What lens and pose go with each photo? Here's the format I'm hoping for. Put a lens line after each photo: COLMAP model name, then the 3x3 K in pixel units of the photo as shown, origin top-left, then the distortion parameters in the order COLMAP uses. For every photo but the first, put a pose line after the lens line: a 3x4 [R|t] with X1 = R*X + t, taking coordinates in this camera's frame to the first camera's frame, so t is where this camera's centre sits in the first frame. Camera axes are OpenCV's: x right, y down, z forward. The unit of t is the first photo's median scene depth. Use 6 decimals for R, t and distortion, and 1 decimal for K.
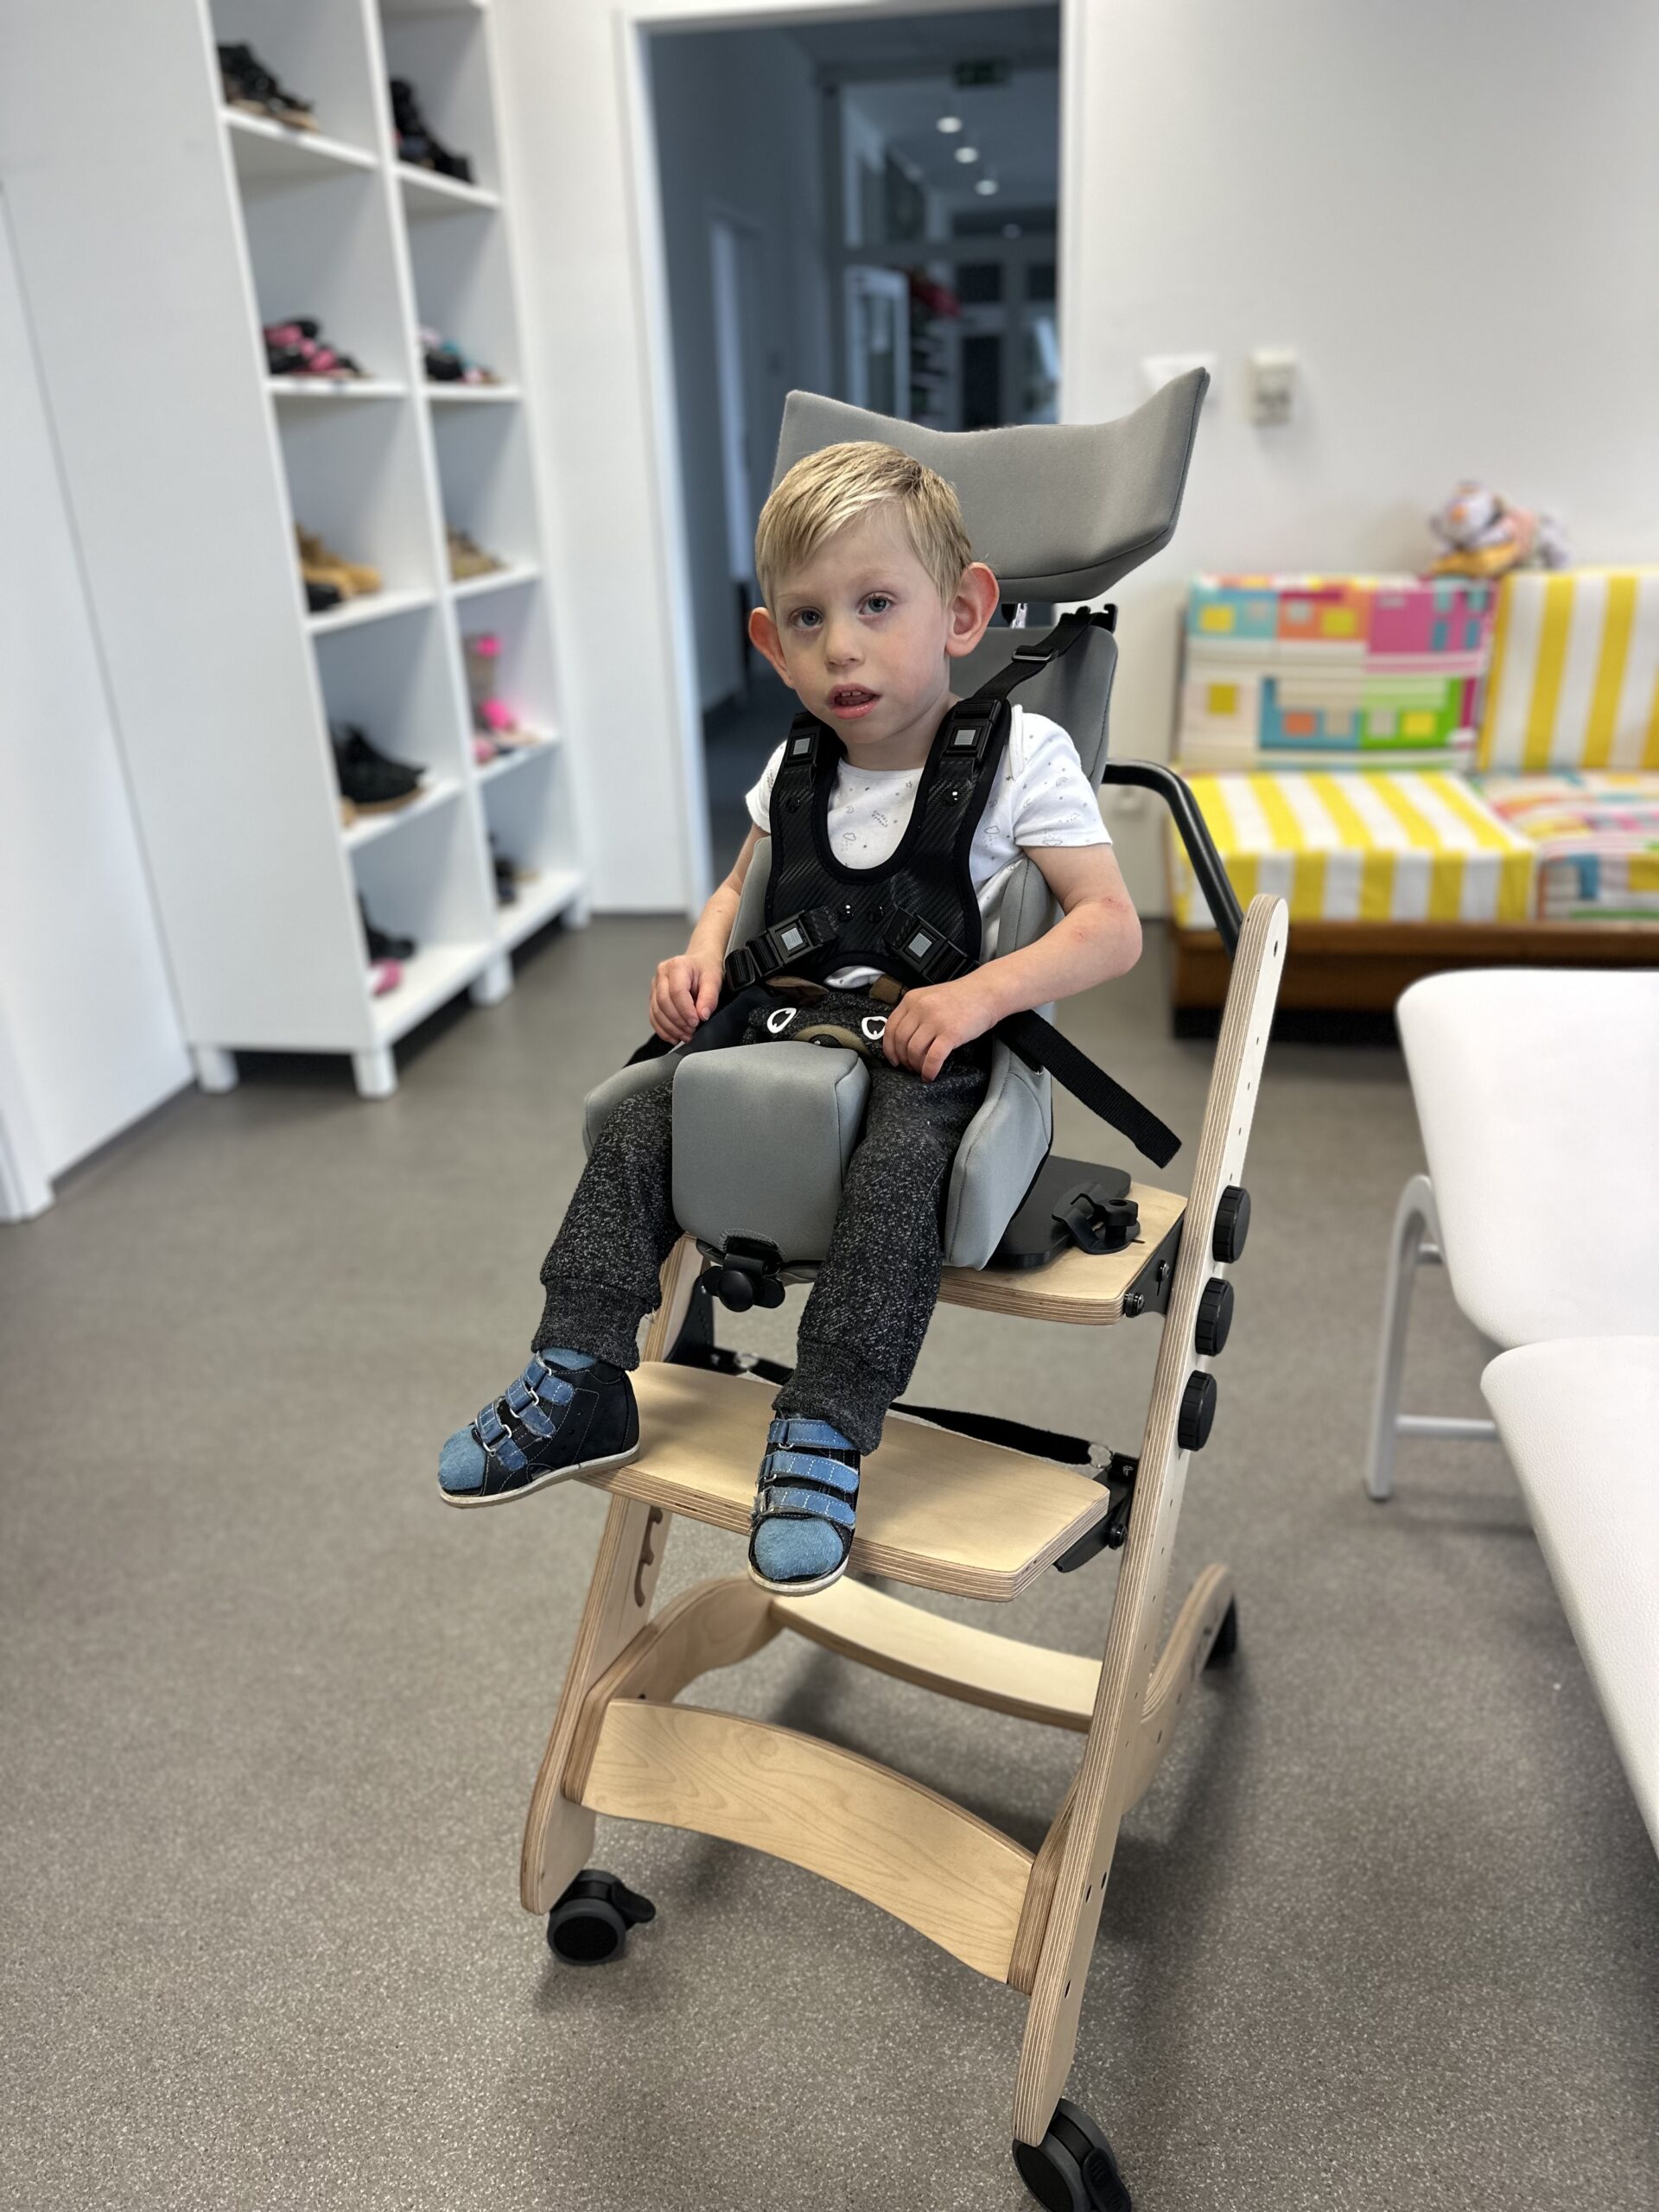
lens RADIAL K [[1574.4, 0, 843.5], [0, 1574.4, 1102.5], [0, 0, 1]] dist [0.008910, 0.000004]
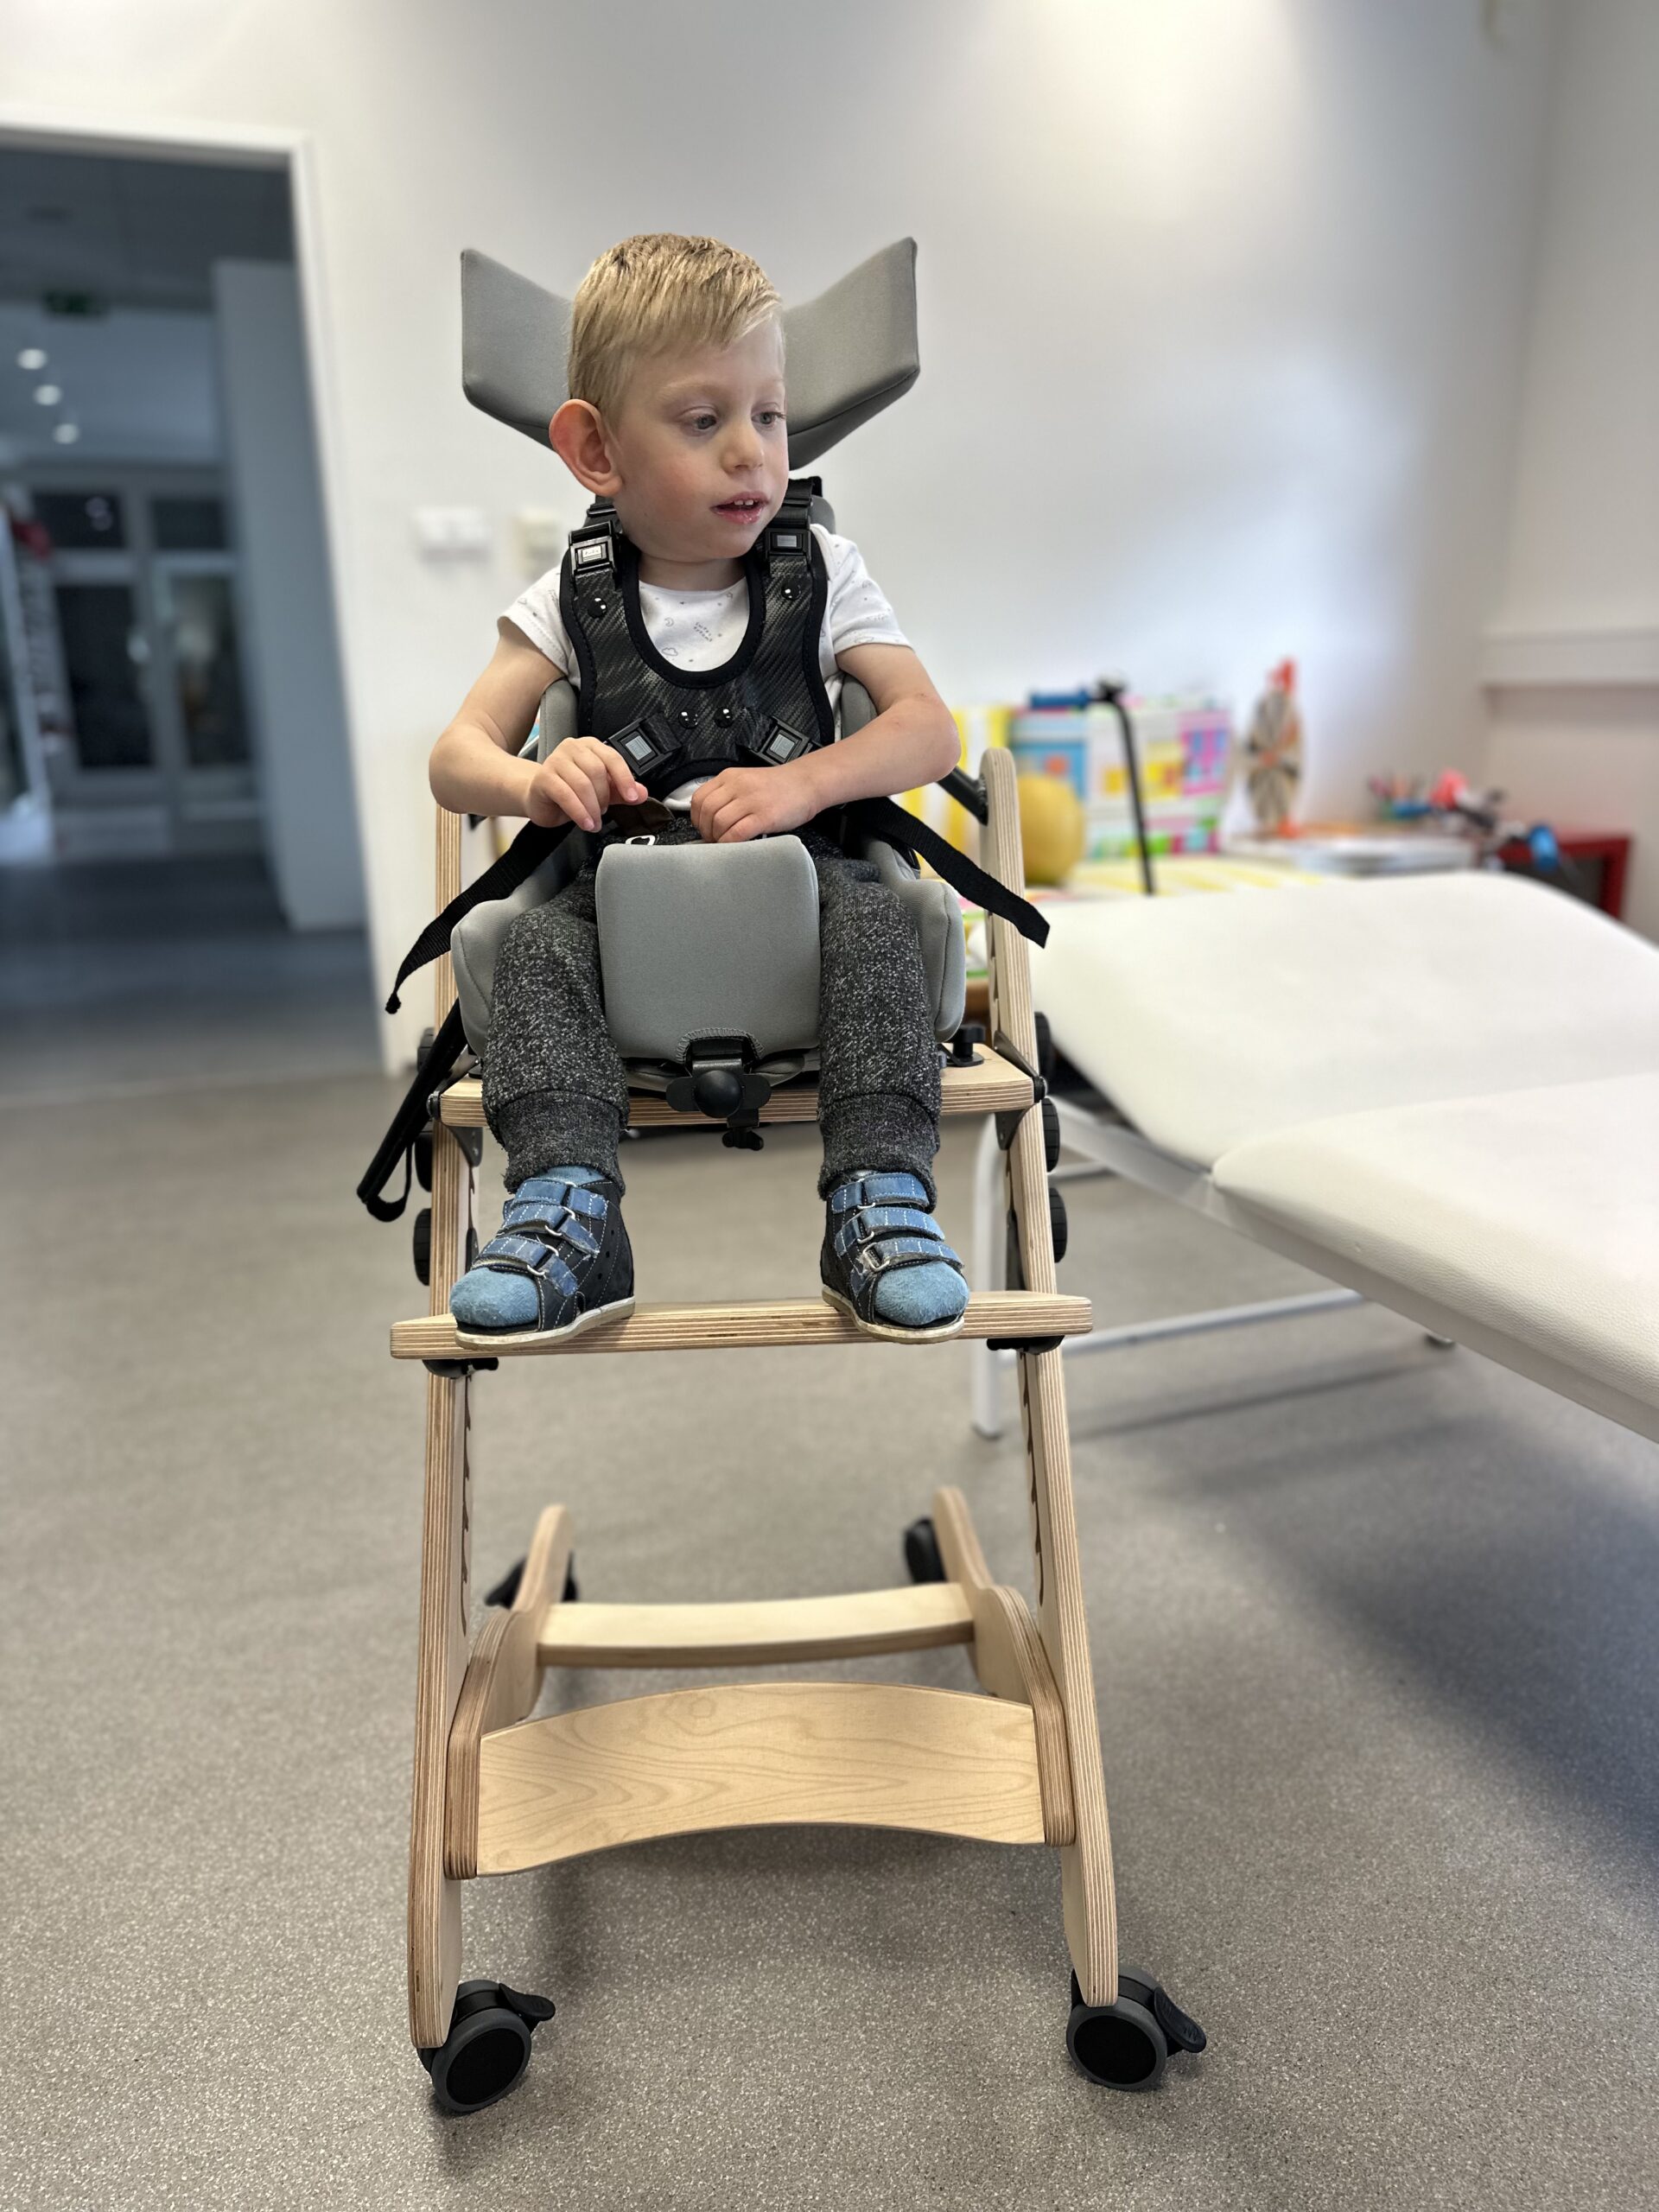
lens RADIAL K [[1574.4, 0, 837.0], [0, 1574.4, 1108.9], [0, 0, 1]] dist [0.008910, 0.000004]
pose [[0.866639, -0.122034, 0.483782, -0.360839], [0.191162, 0.976849, -0.096033, 0.186355], [-0.460863, 0.175707, 0.869904, 0.162291]]
